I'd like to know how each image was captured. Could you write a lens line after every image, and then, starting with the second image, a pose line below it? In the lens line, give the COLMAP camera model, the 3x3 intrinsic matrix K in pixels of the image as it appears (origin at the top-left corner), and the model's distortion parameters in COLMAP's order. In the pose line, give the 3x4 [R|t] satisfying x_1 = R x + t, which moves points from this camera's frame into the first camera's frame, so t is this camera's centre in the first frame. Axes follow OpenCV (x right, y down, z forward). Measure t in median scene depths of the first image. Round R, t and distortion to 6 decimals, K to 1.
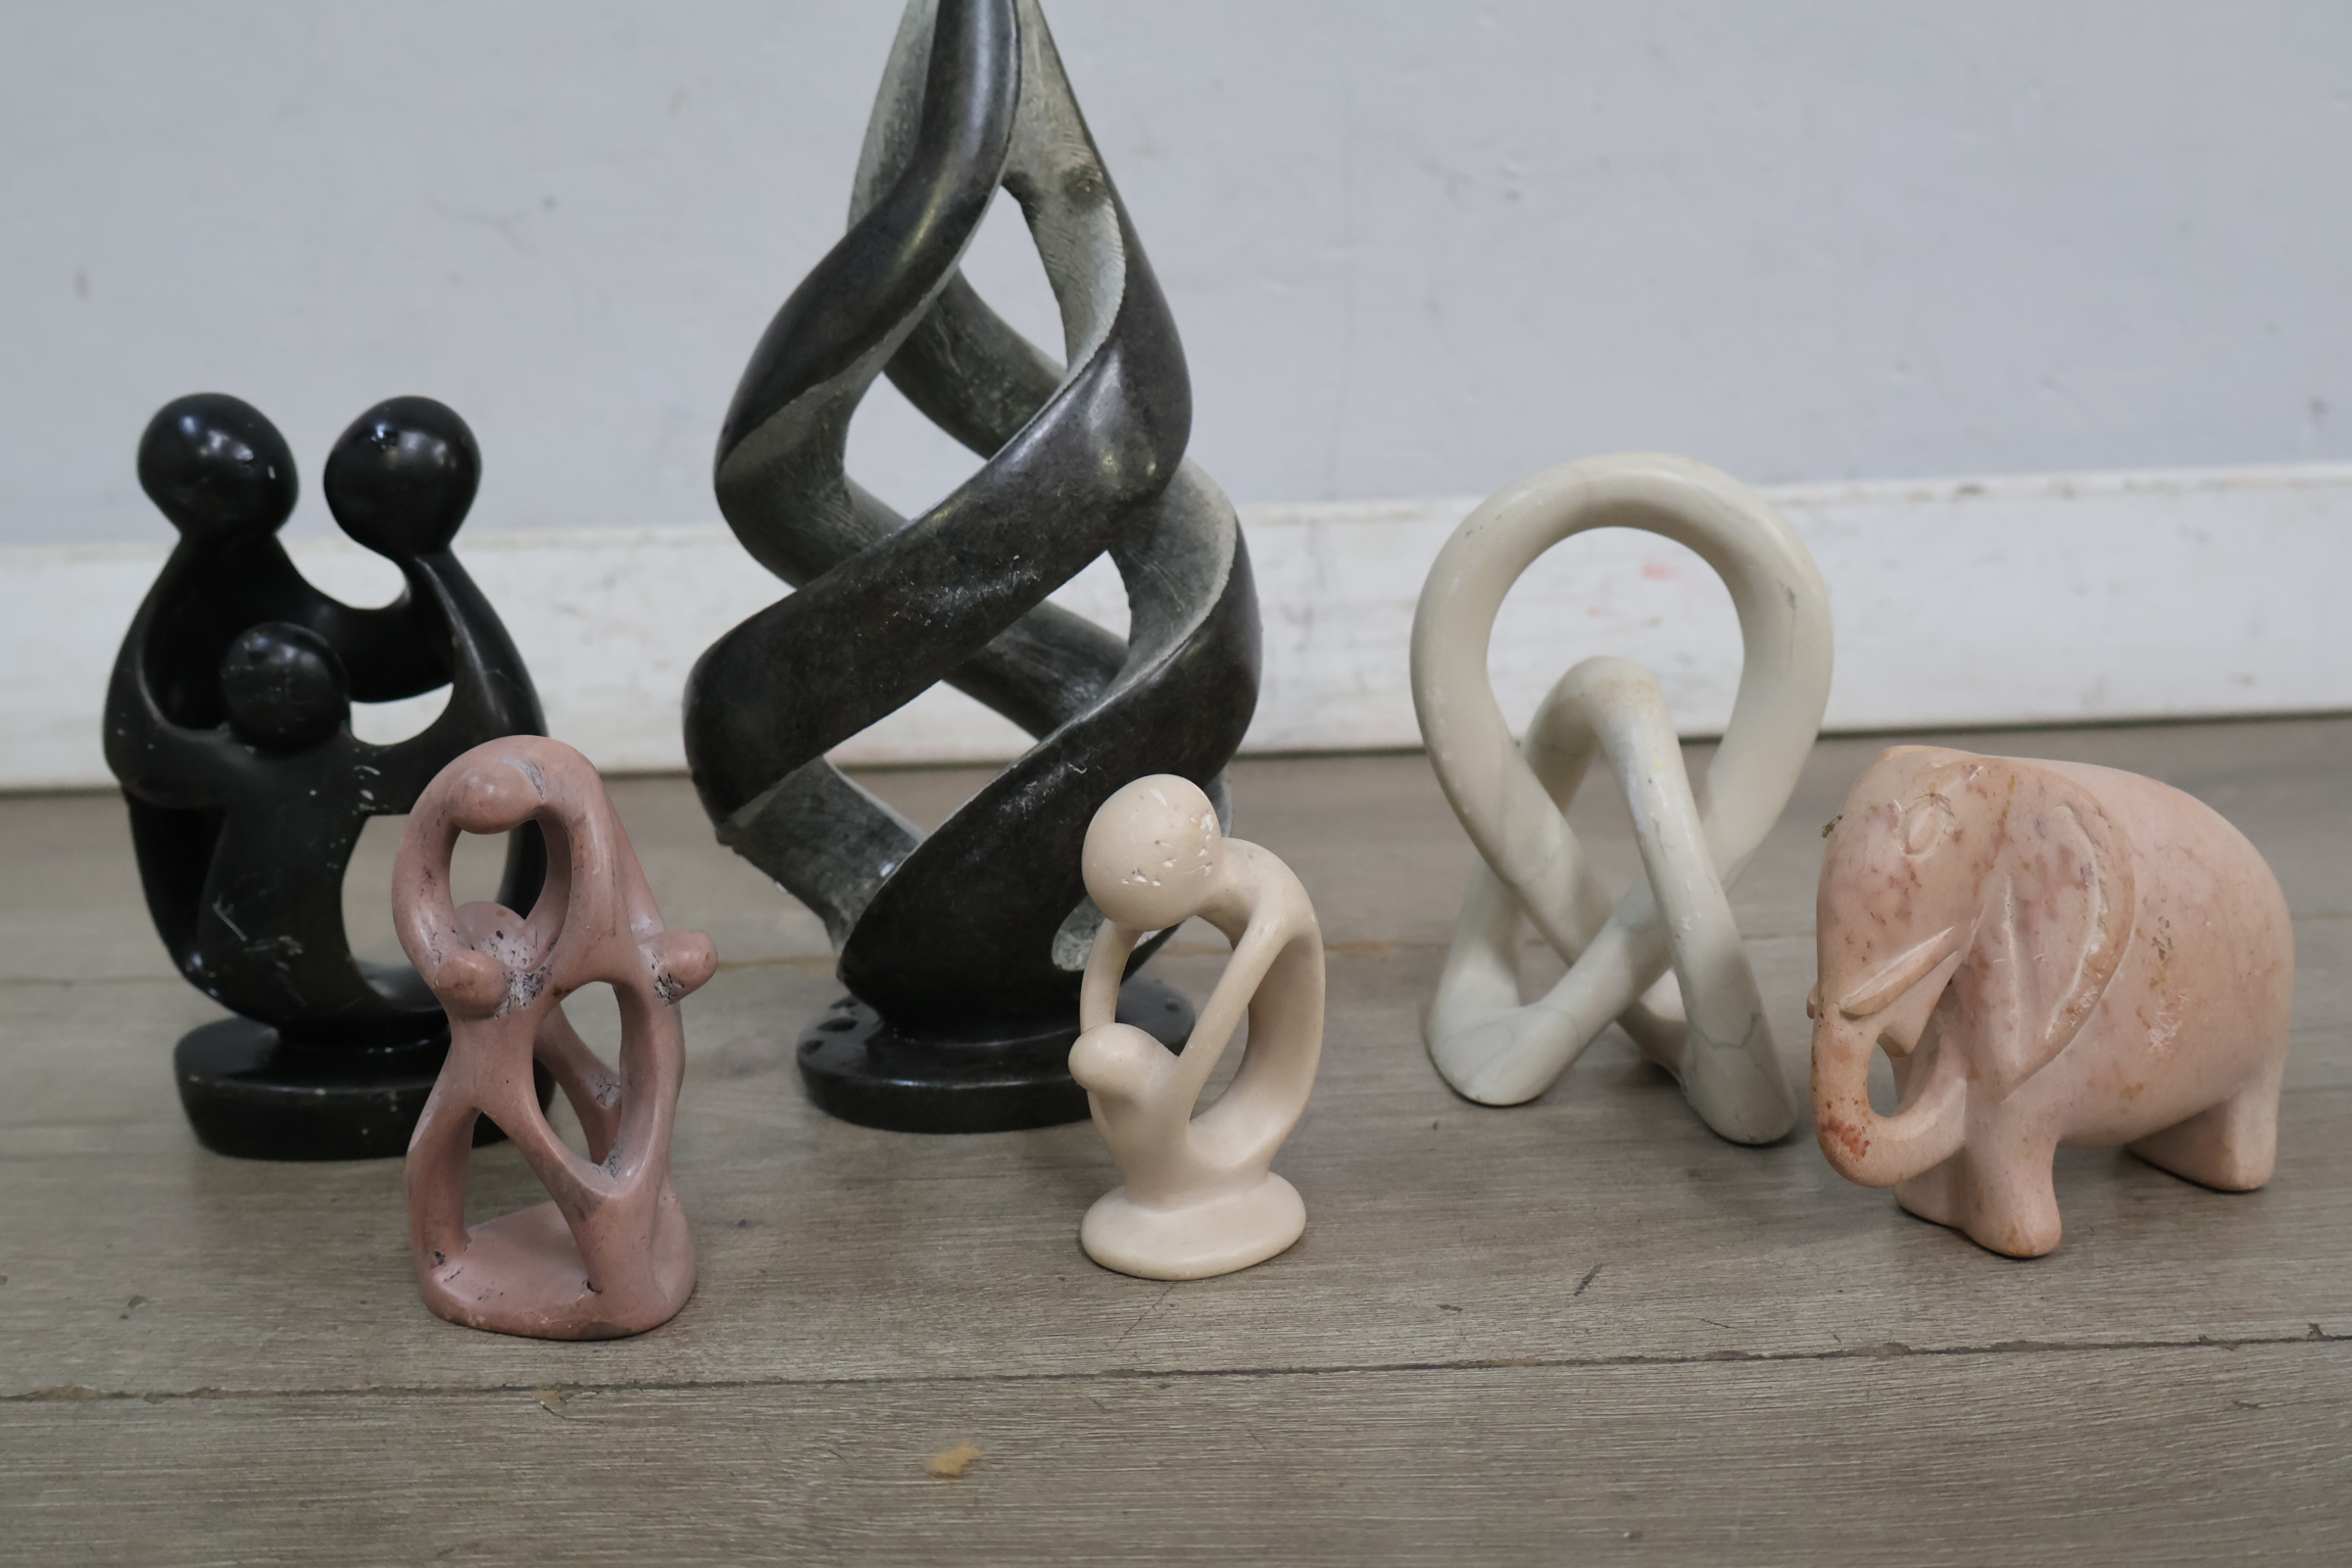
lens RADIAL K [[2642.0, 0, 1160.8], [0, 2642.0, 766.7], [0, 0, 1]] dist [0.006678, 0.000000]
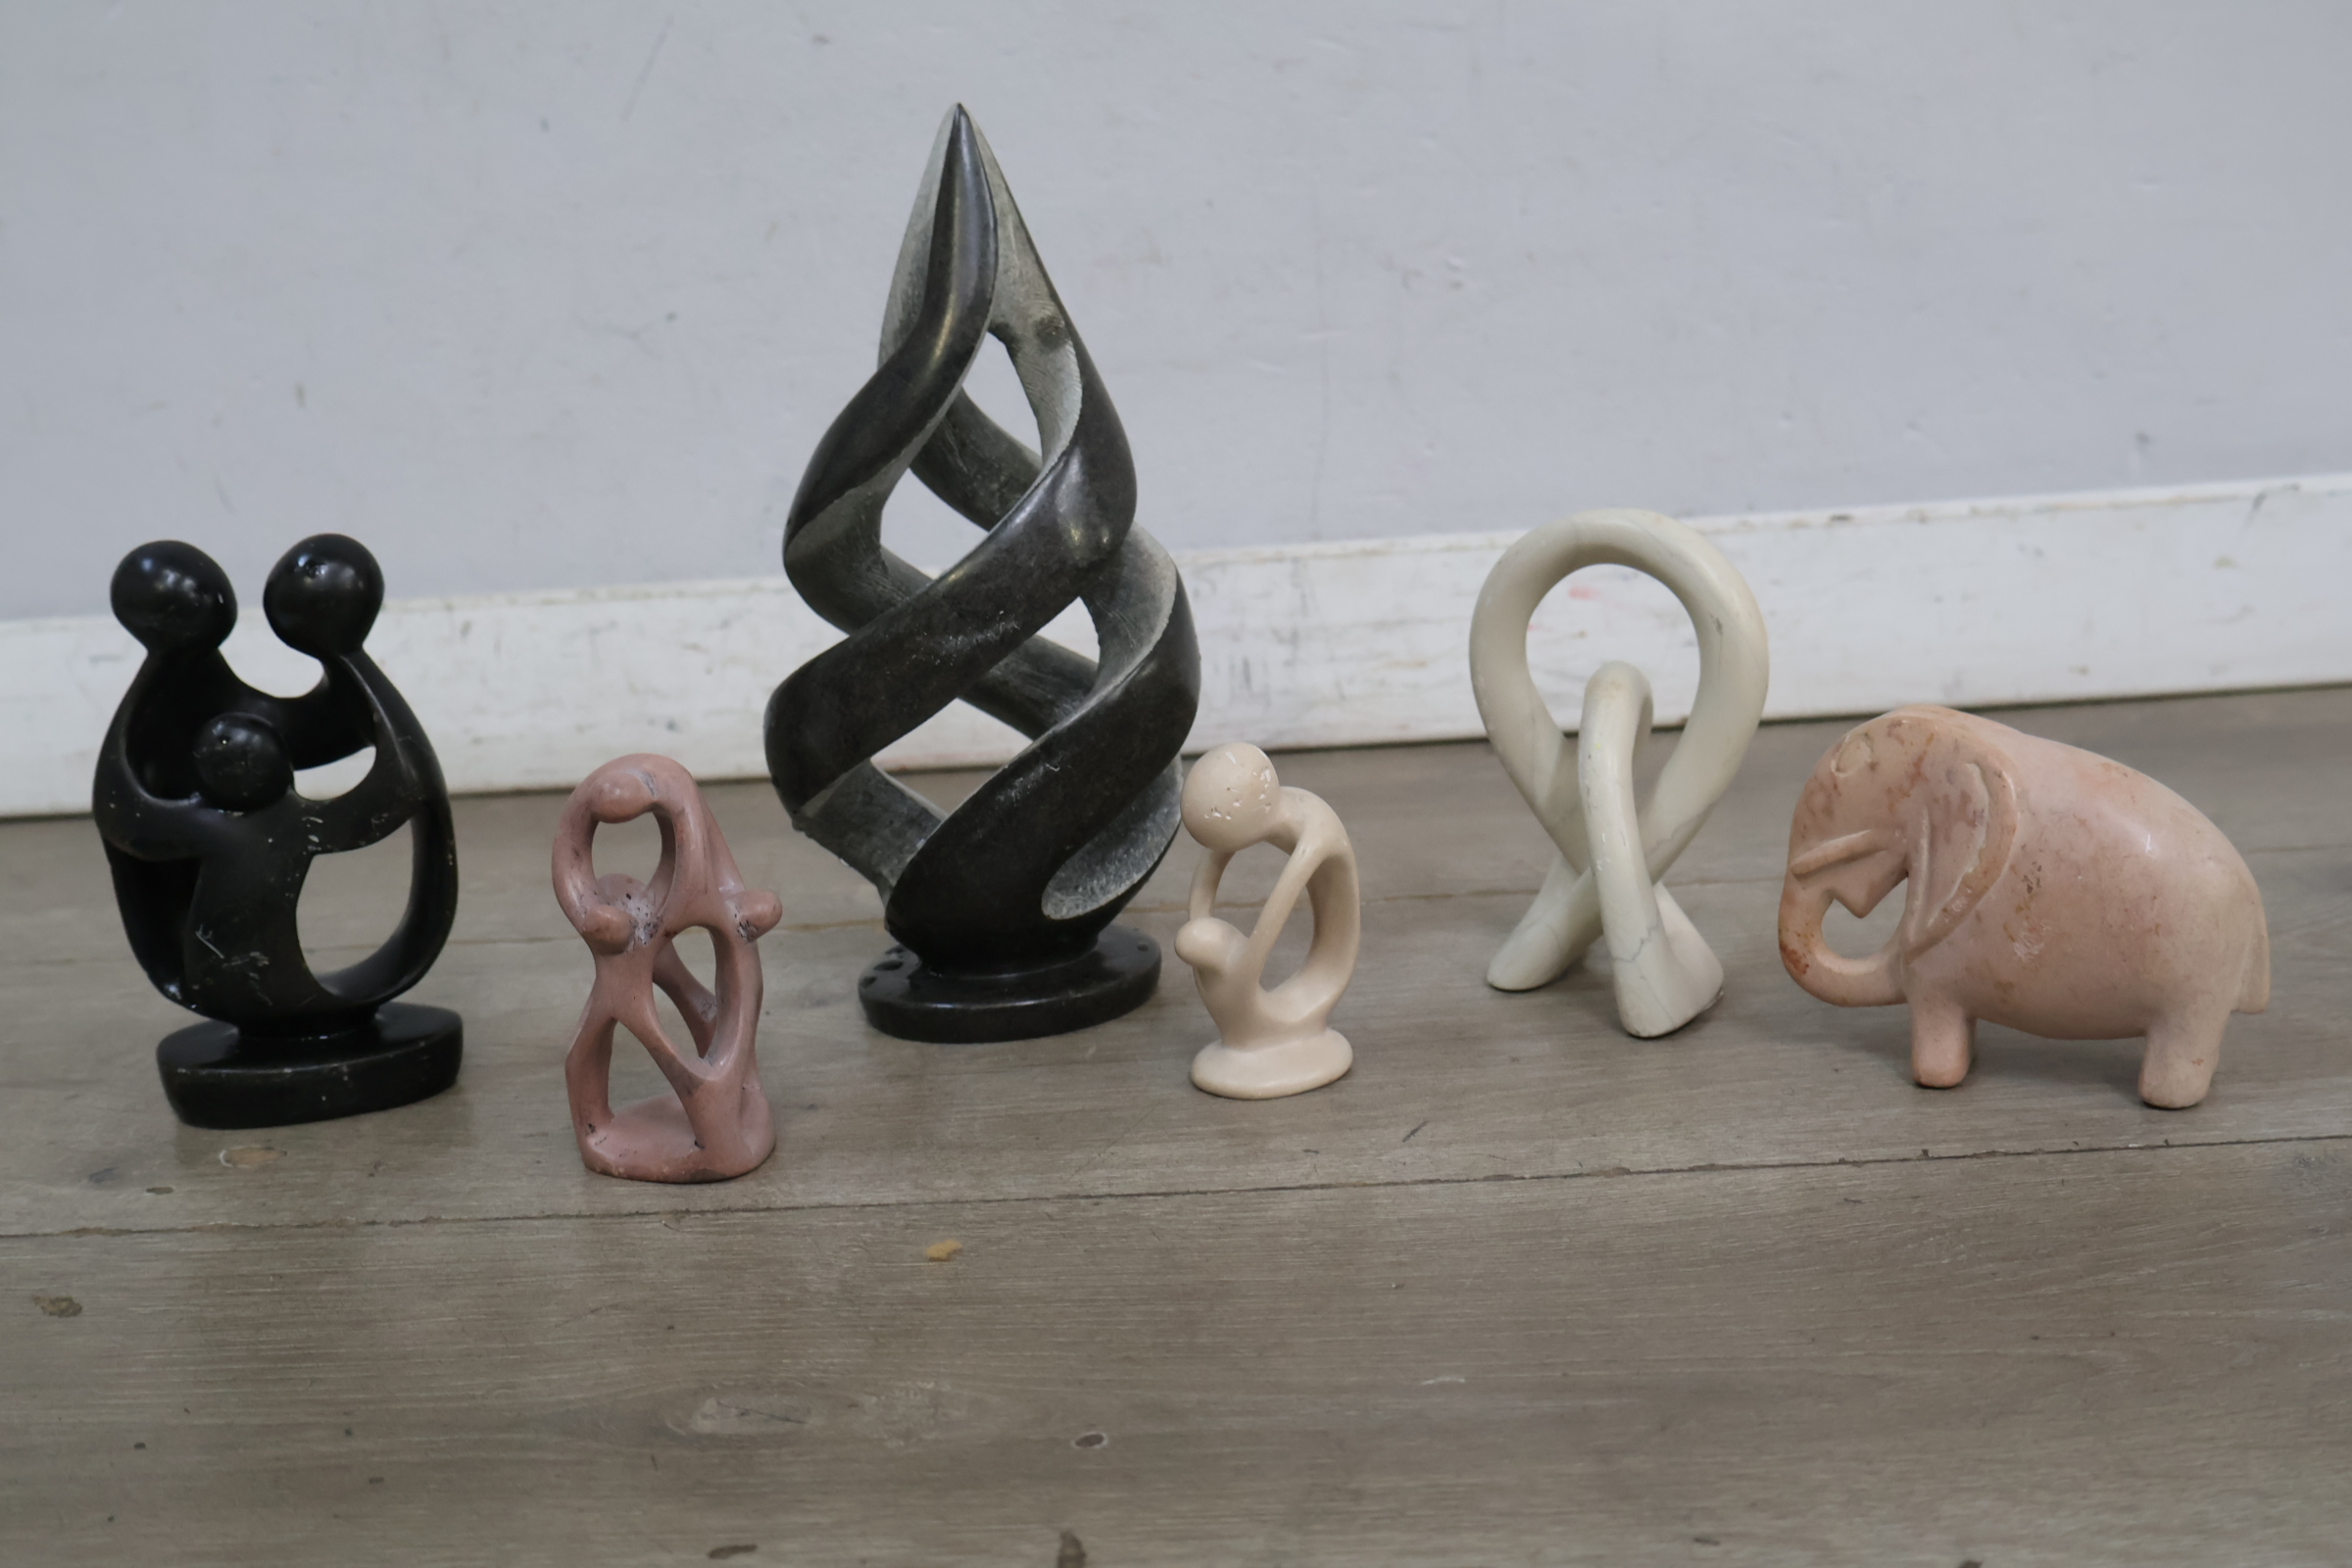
lens RADIAL K [[2642.0, 0, 1161.9], [0, 2642.0, 764.5], [0, 0, 1]] dist [0.006678, 0.000000]
pose [[0.997890, -0.022646, -0.060853, 0.105296], [0.022679, 0.999743, -0.000145, 0.000620], [0.060840, -0.001236, 0.998147, -0.337168]]
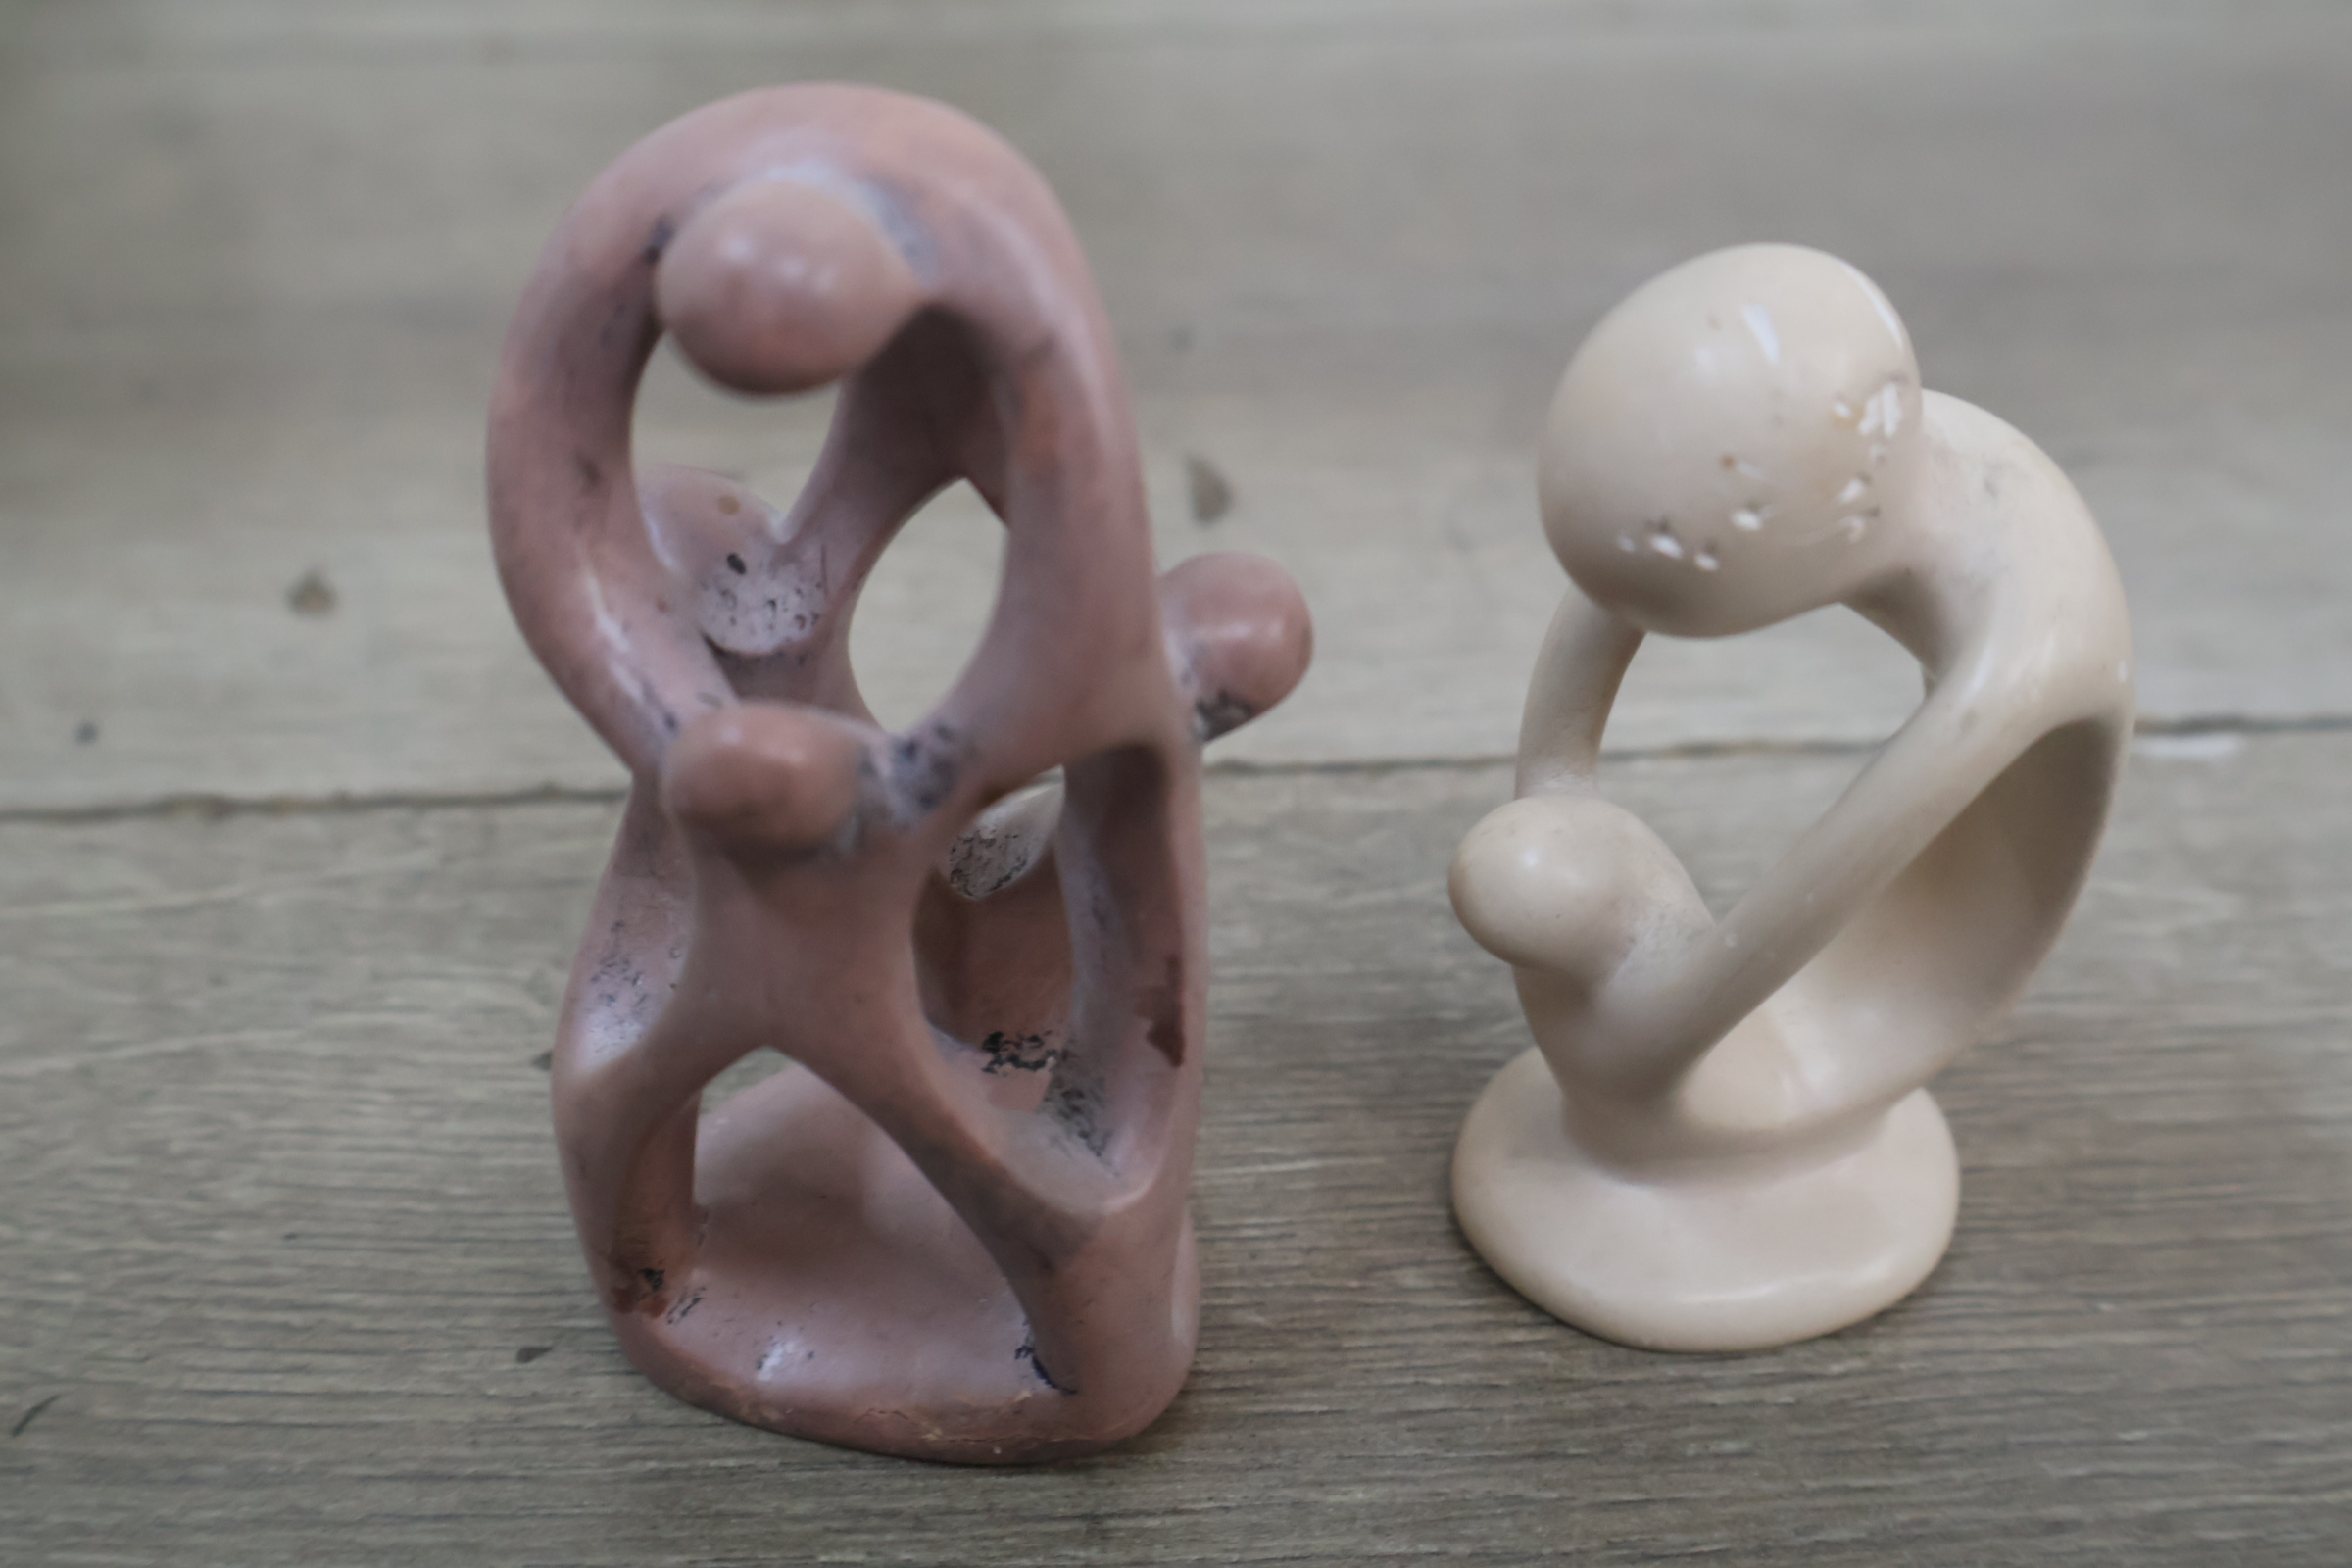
lens RADIAL K [[2642.0, 0, 1186.8], [0, 2642.0, 778.8], [0, 0, 1]] dist [0.006678, 0.000000]
pose [[0.991563, -0.049288, 0.119886, -0.208354], [0.002319, 0.931485, 0.363773, -0.047400], [-0.129602, -0.360426, 0.923741, 0.544849]]
